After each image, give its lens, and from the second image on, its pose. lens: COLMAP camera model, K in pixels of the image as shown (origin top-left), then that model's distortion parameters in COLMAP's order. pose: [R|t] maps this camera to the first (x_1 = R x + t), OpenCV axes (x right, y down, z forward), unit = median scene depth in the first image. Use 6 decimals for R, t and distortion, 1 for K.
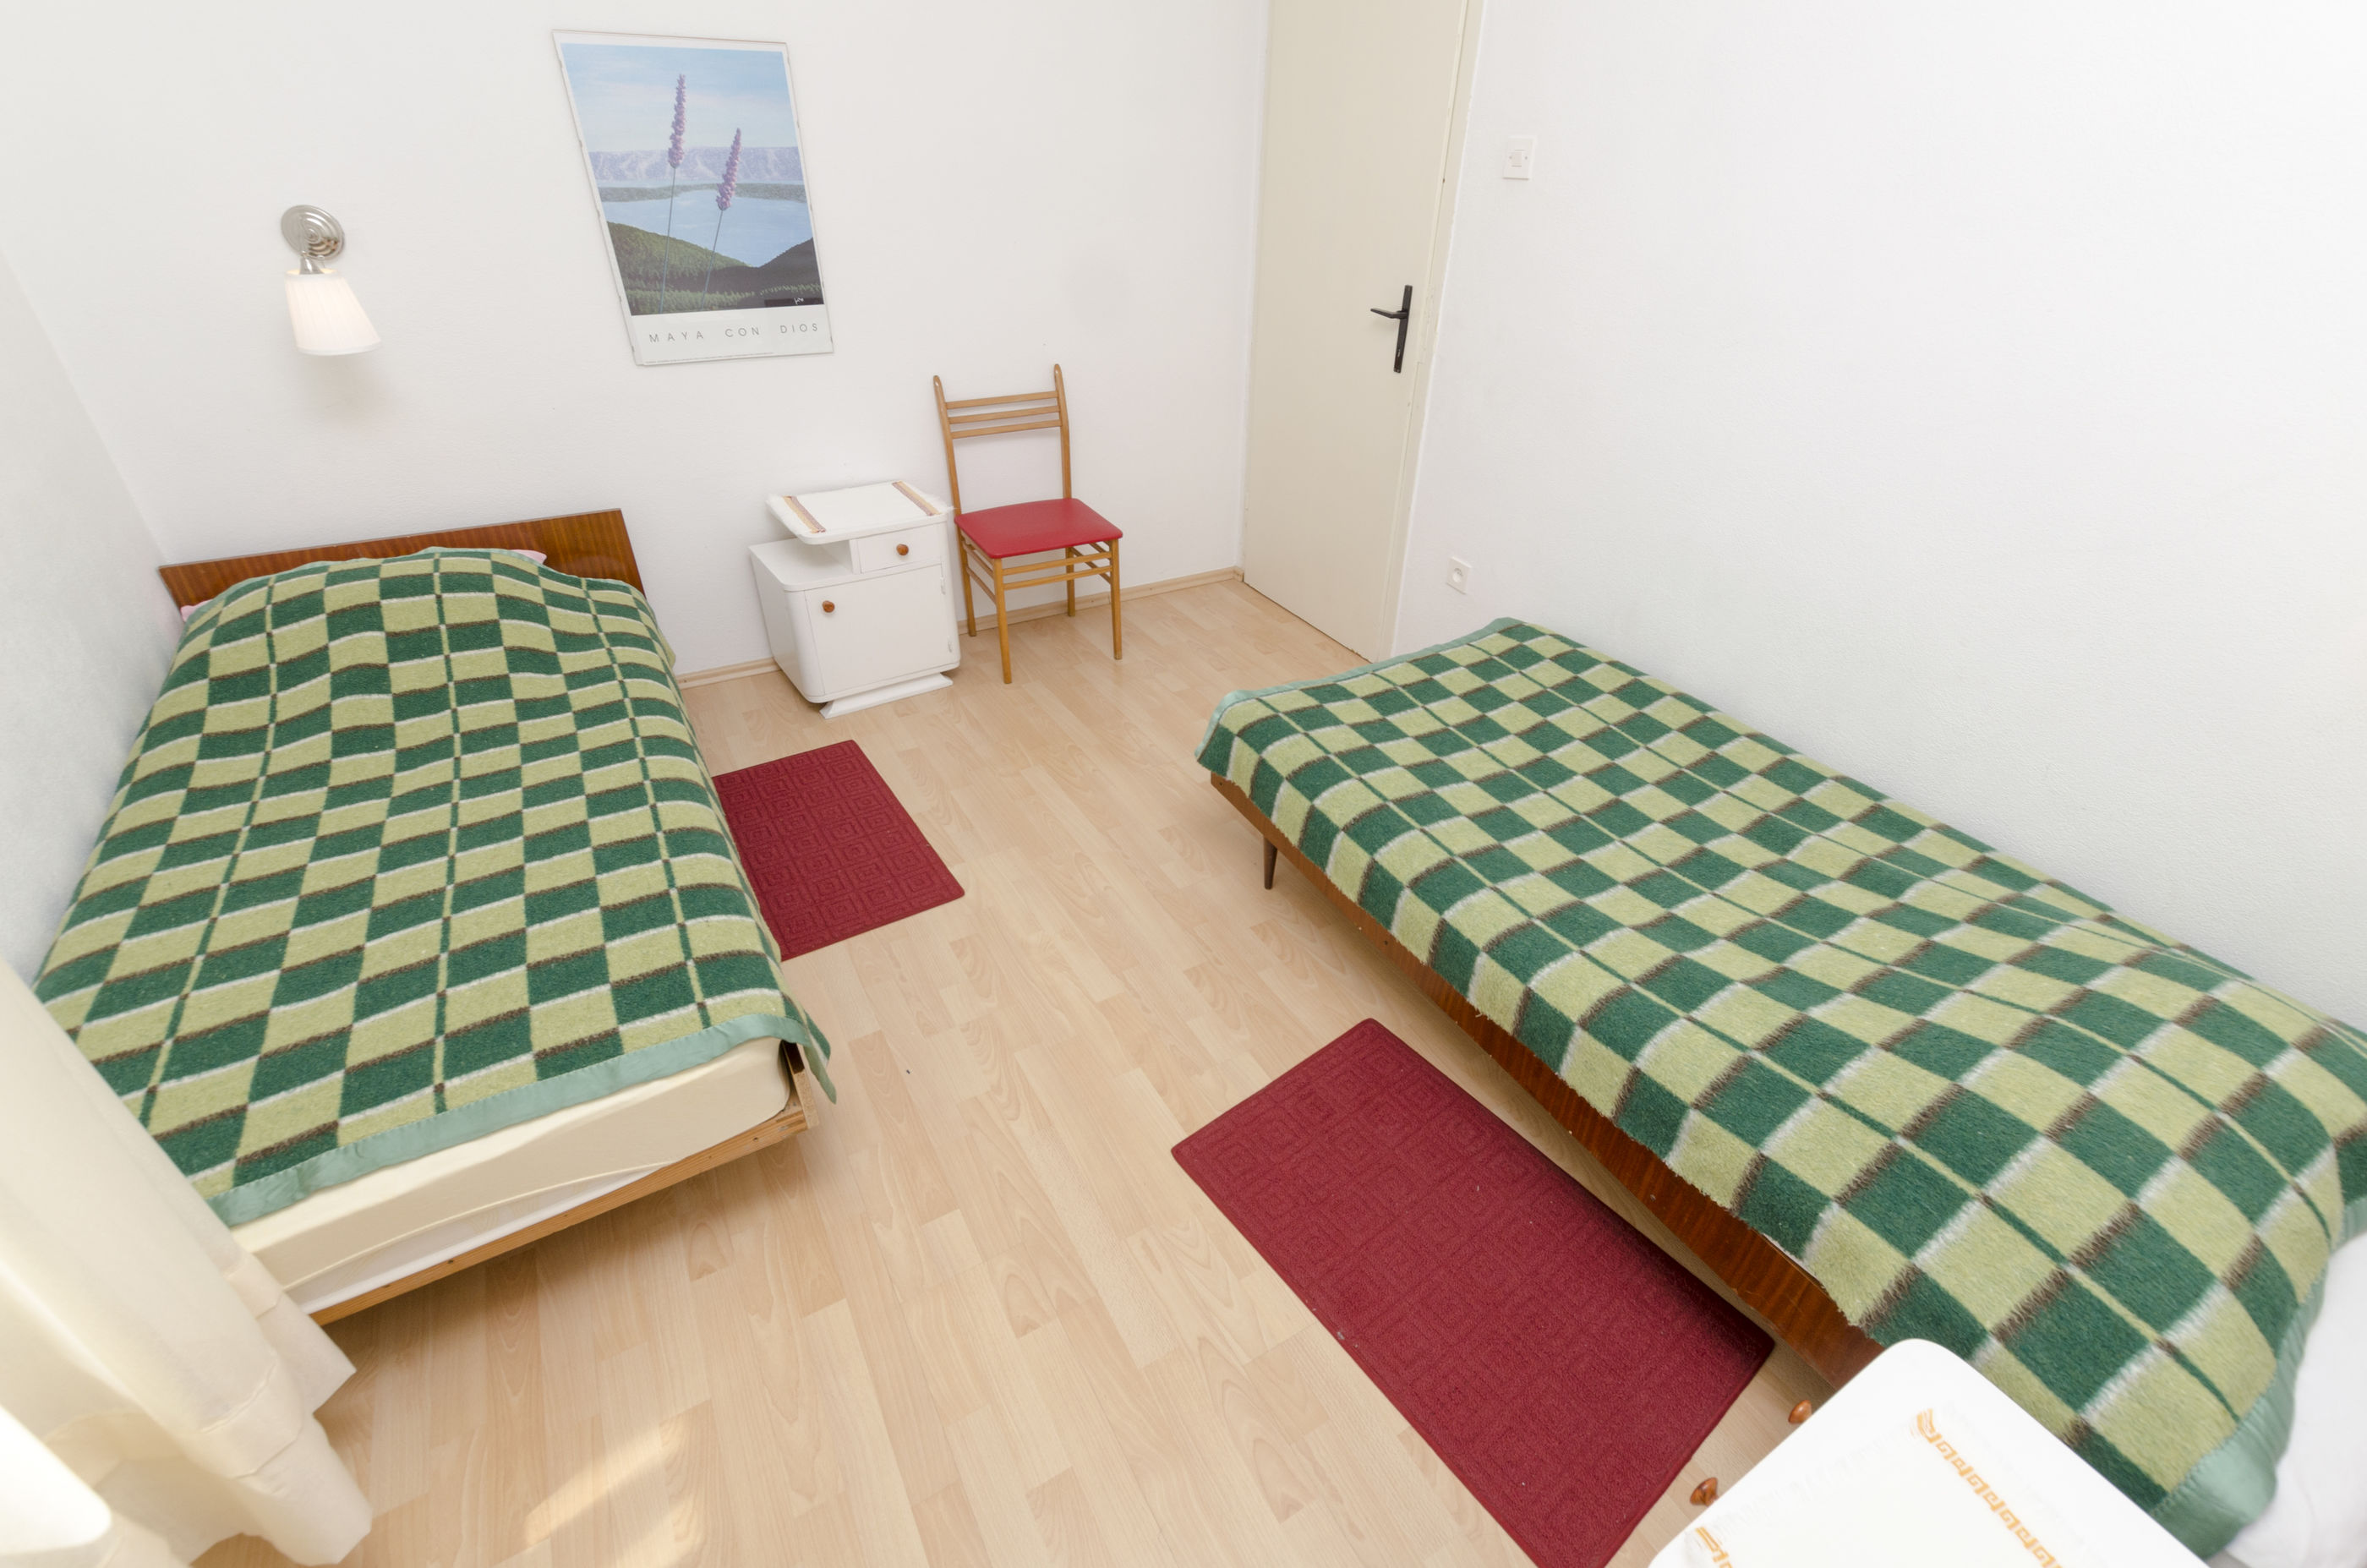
lens RADIAL K [[1021.7, 0, 1185.5], [0, 1021.7, 782.8], [0, 0, 1]] dist [0.005273, -0.001811]
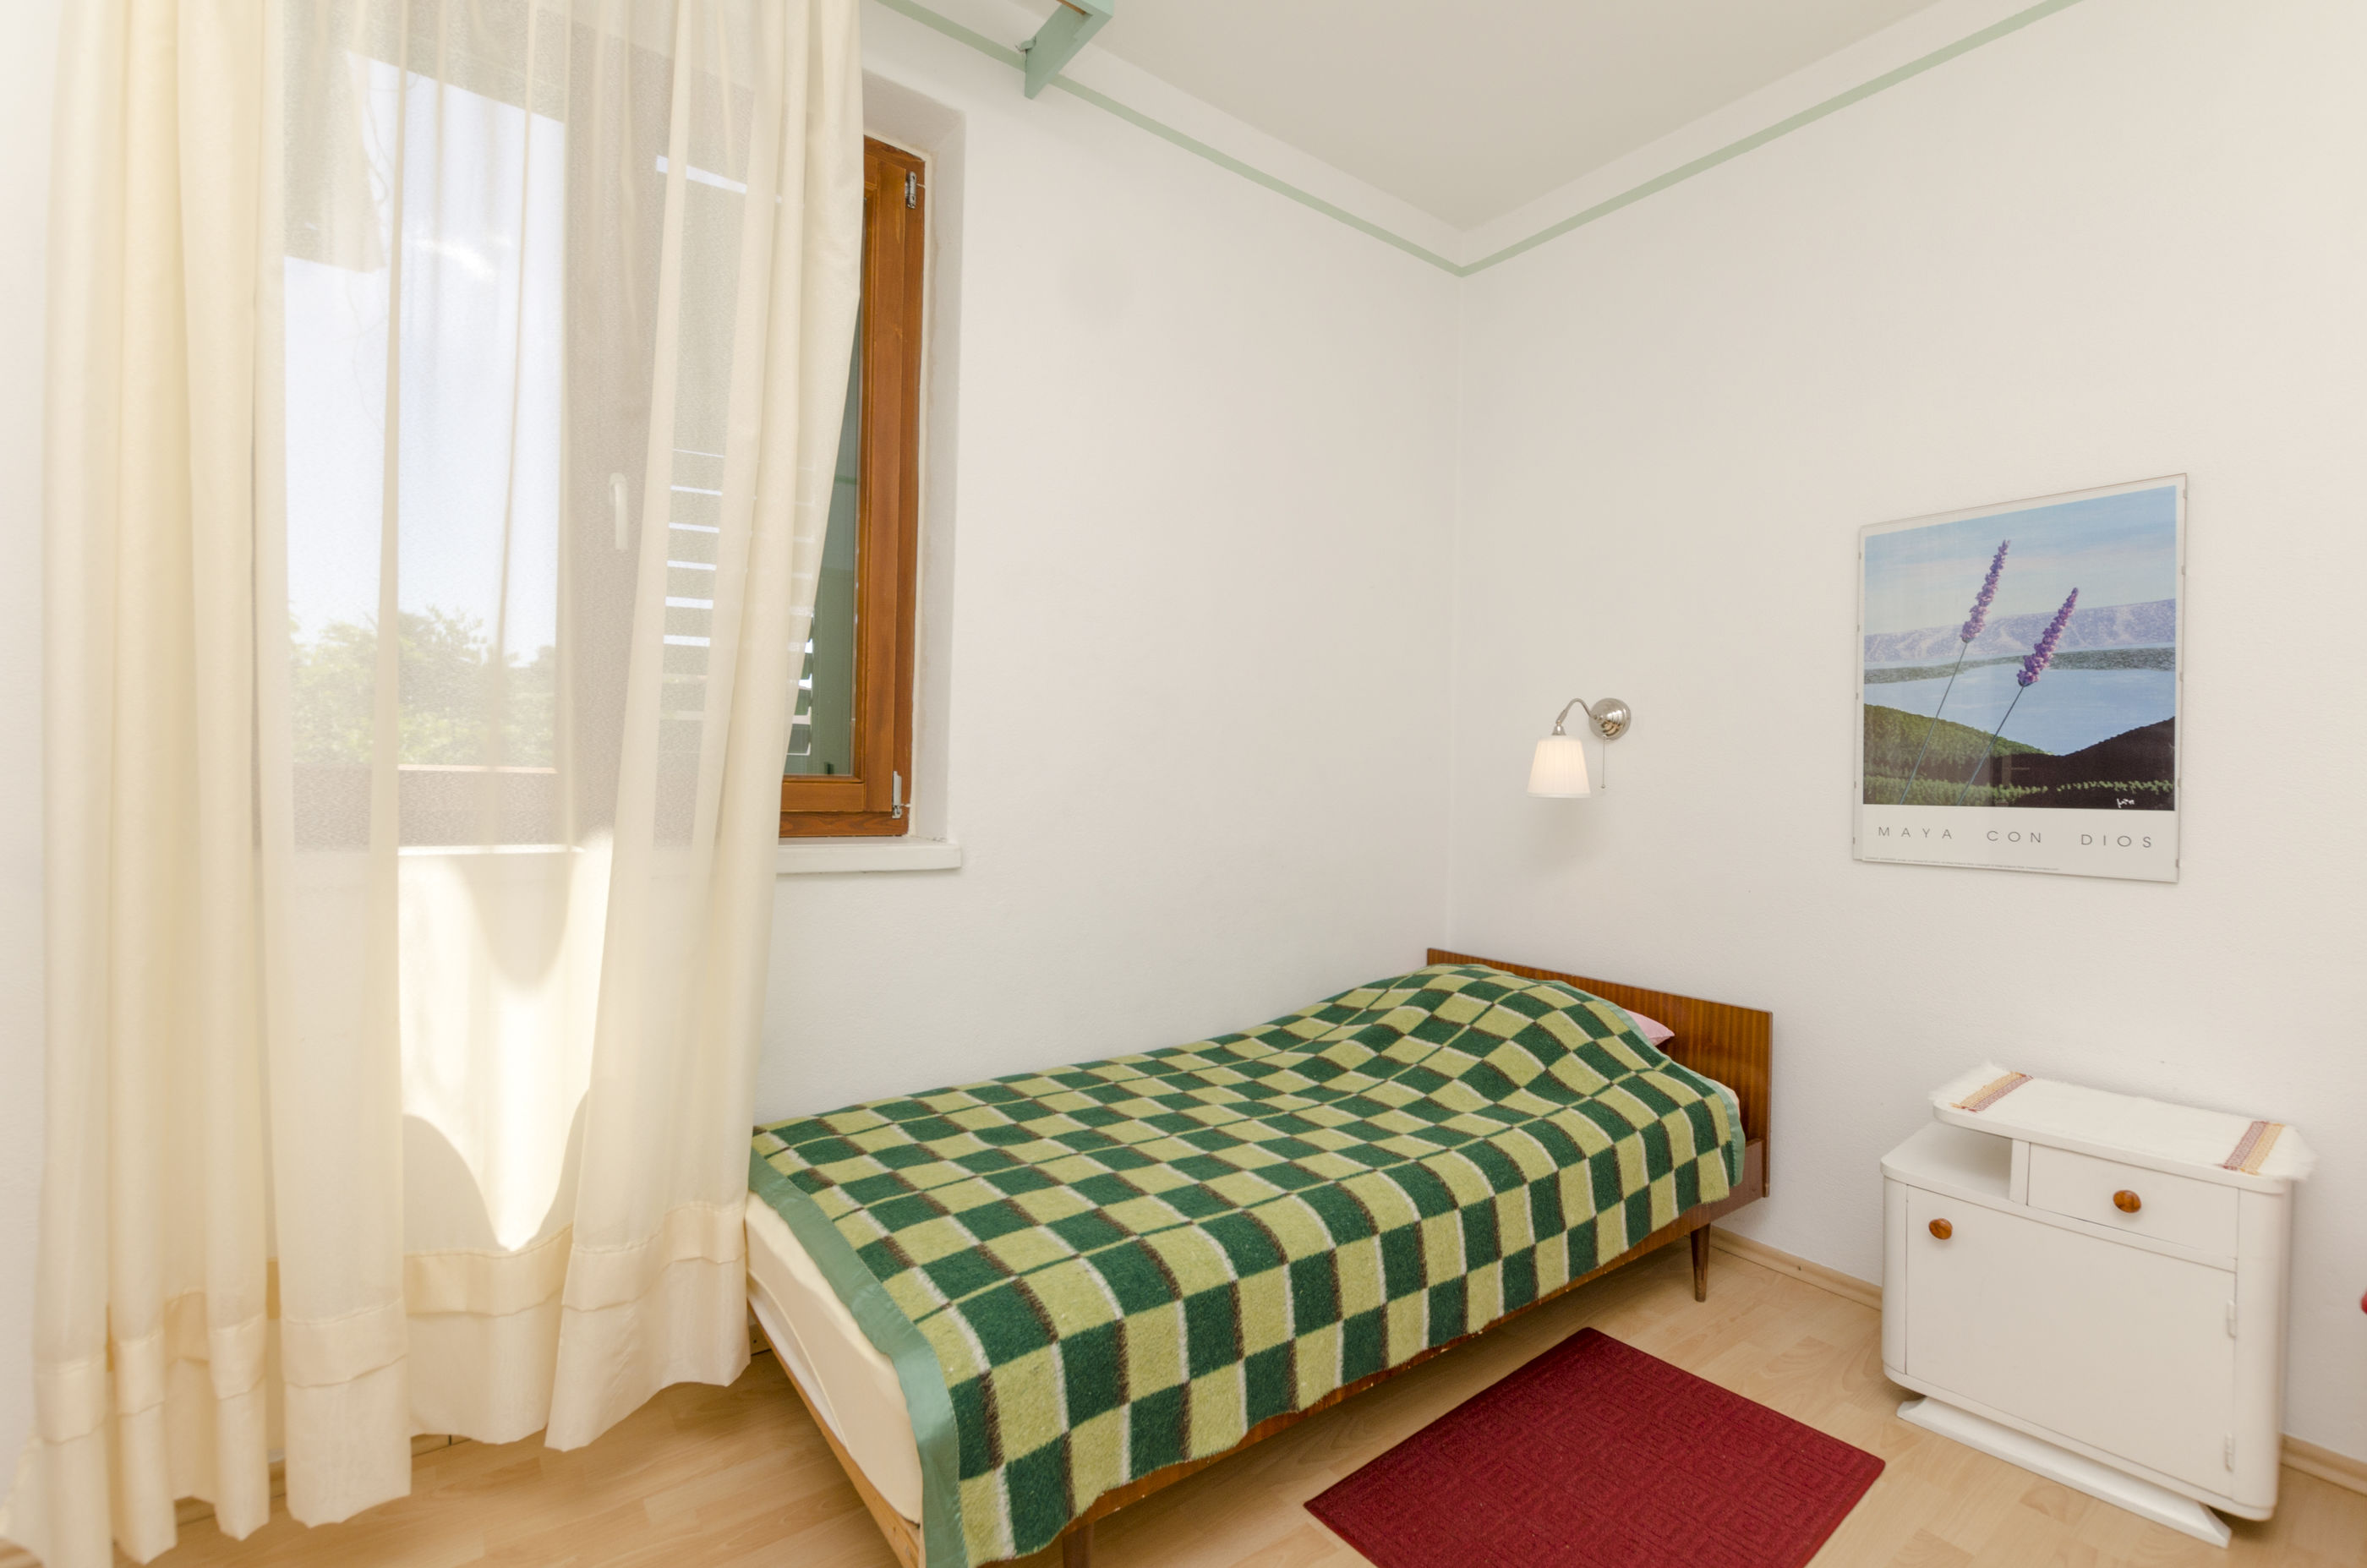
lens RADIAL K [[1027.8, 0, 1186.9], [0, 1027.8, 775.8], [0, 0, 1]] dist [0.011574, -0.006127]
pose [[0.111503, -0.018815, -0.993586, 0.252267], [-0.556741, 0.827003, -0.078140, -0.118409], [0.823169, 0.561882, 0.081738, 0.524975]]
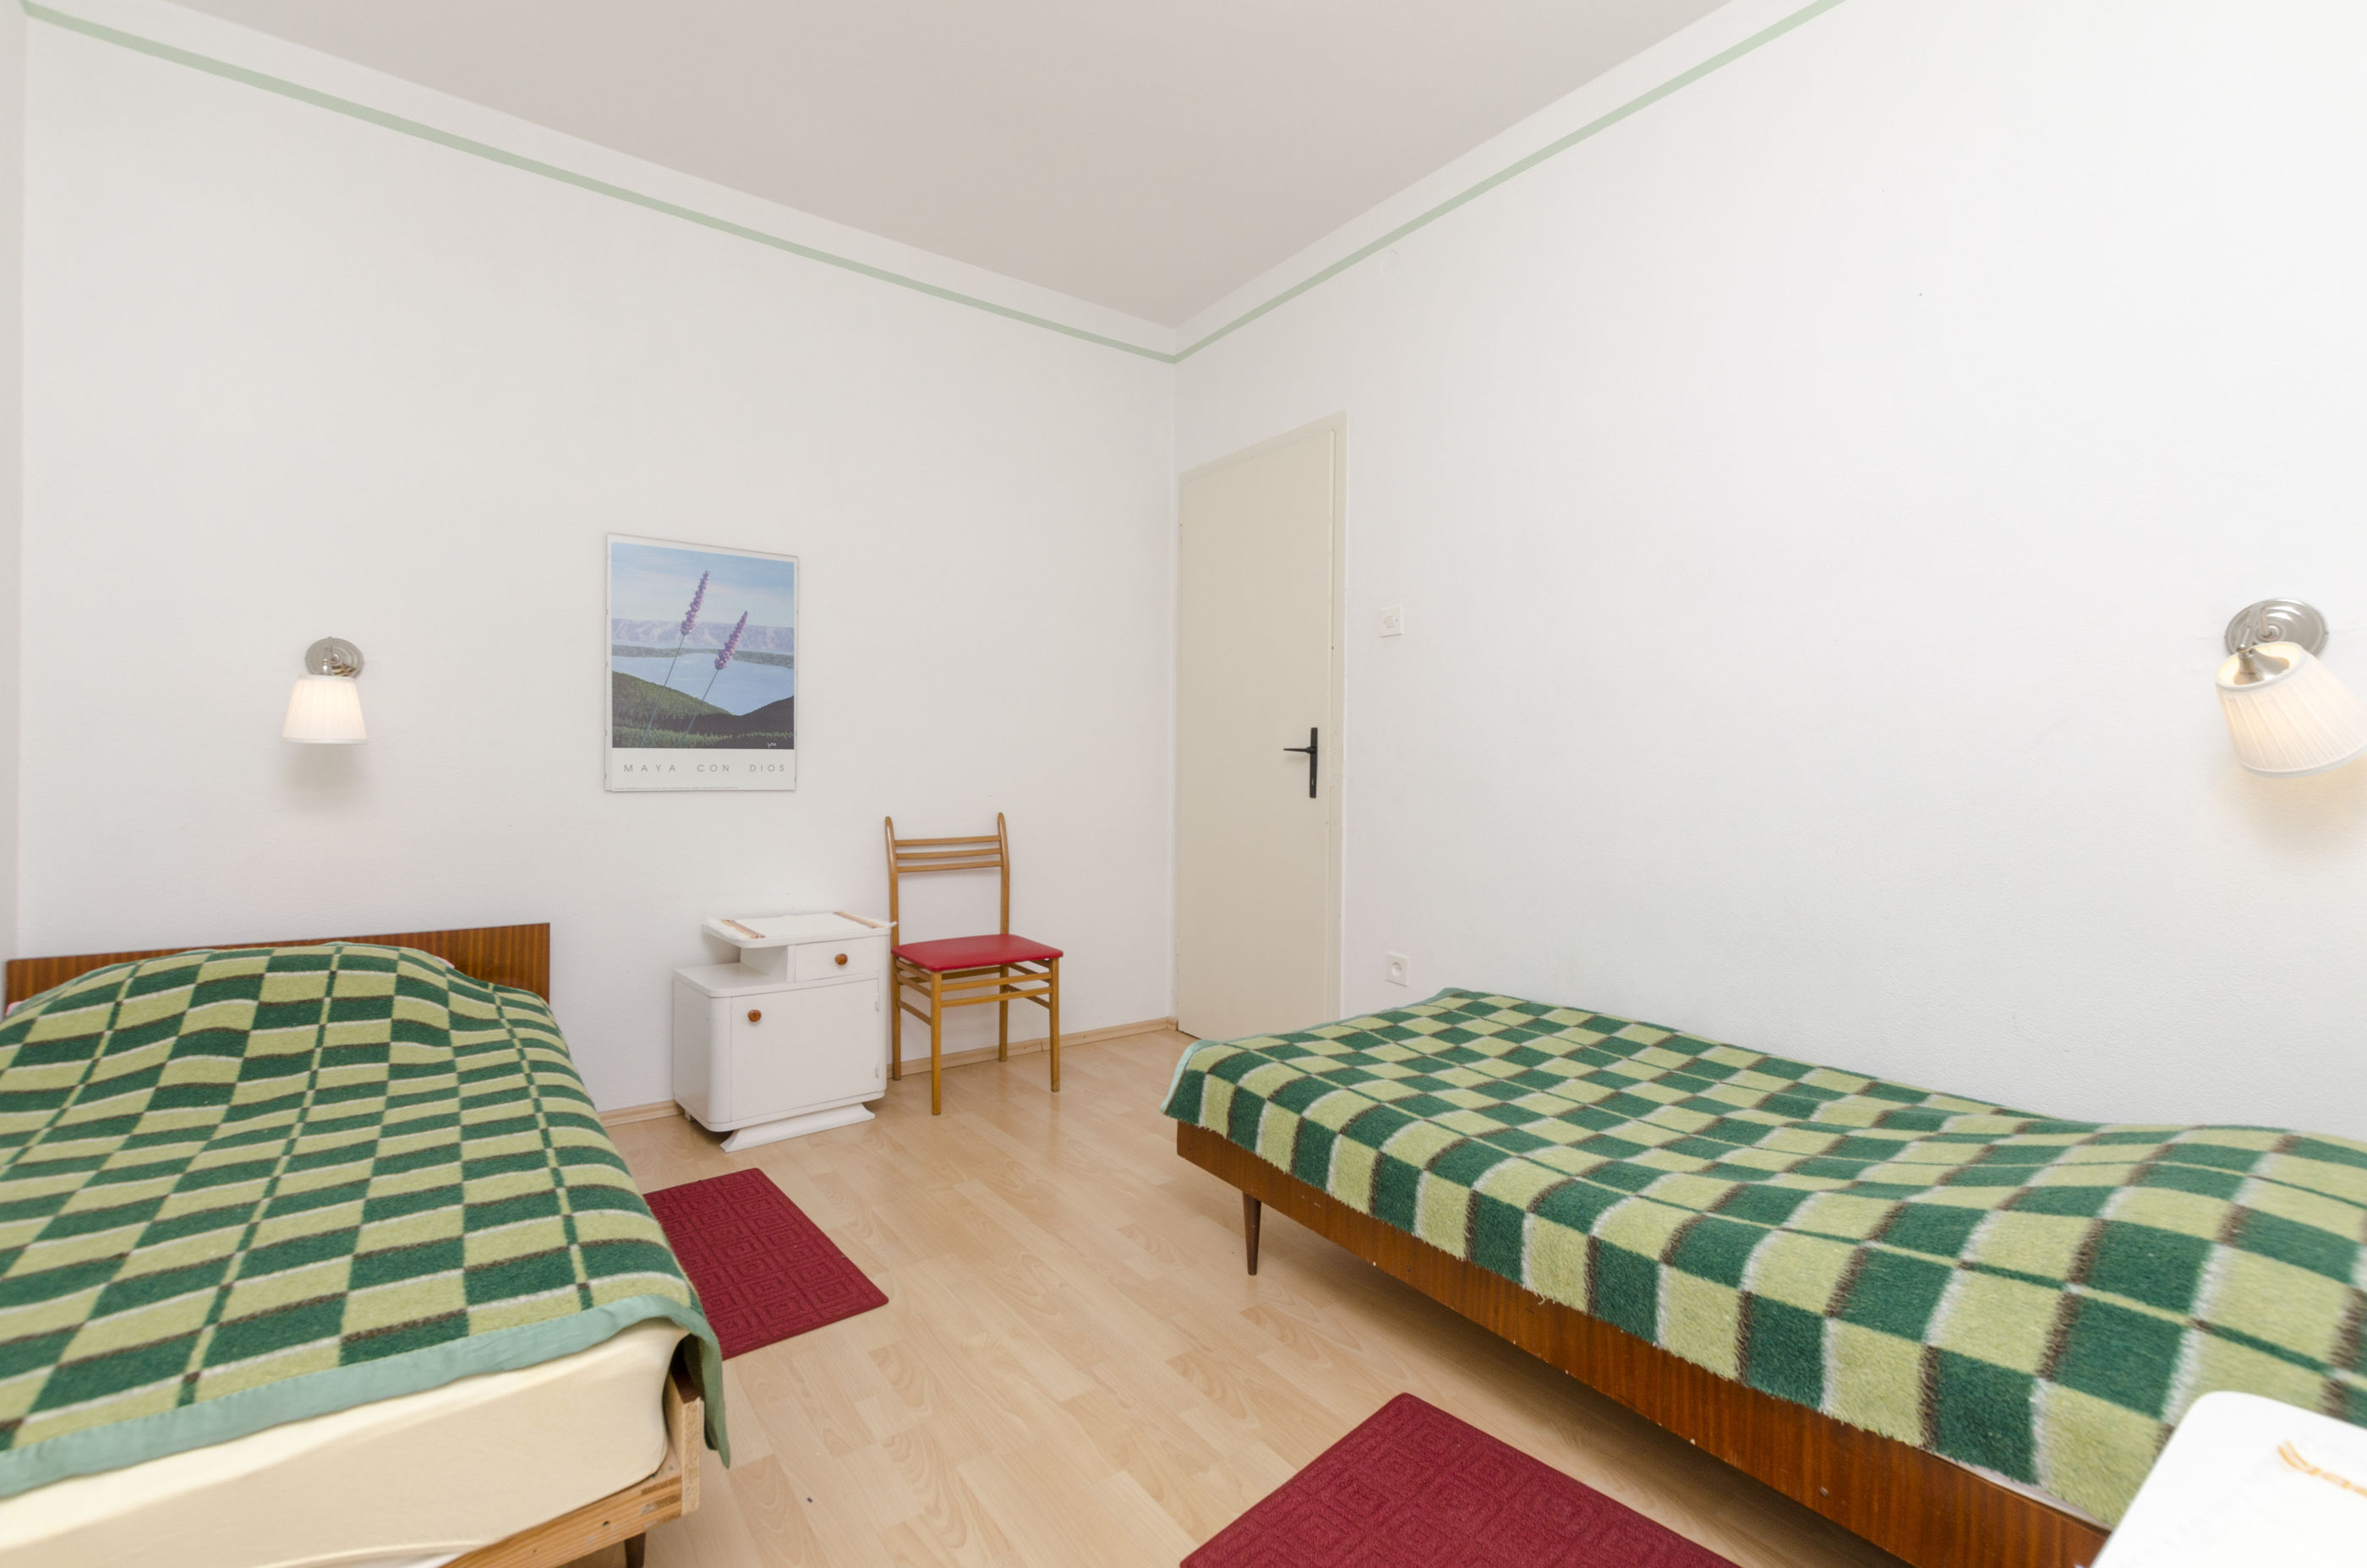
lens RADIAL K [[1027.8, 0, 1186.9], [0, 1027.8, 775.8], [0, 0, 1]] dist [0.011574, -0.006127]
pose [[0.994421, -0.012094, 0.104791, -0.059791], [0.066466, 0.843238, -0.533415, 0.210148], [-0.081913, 0.537404, 0.839337, 0.061581]]
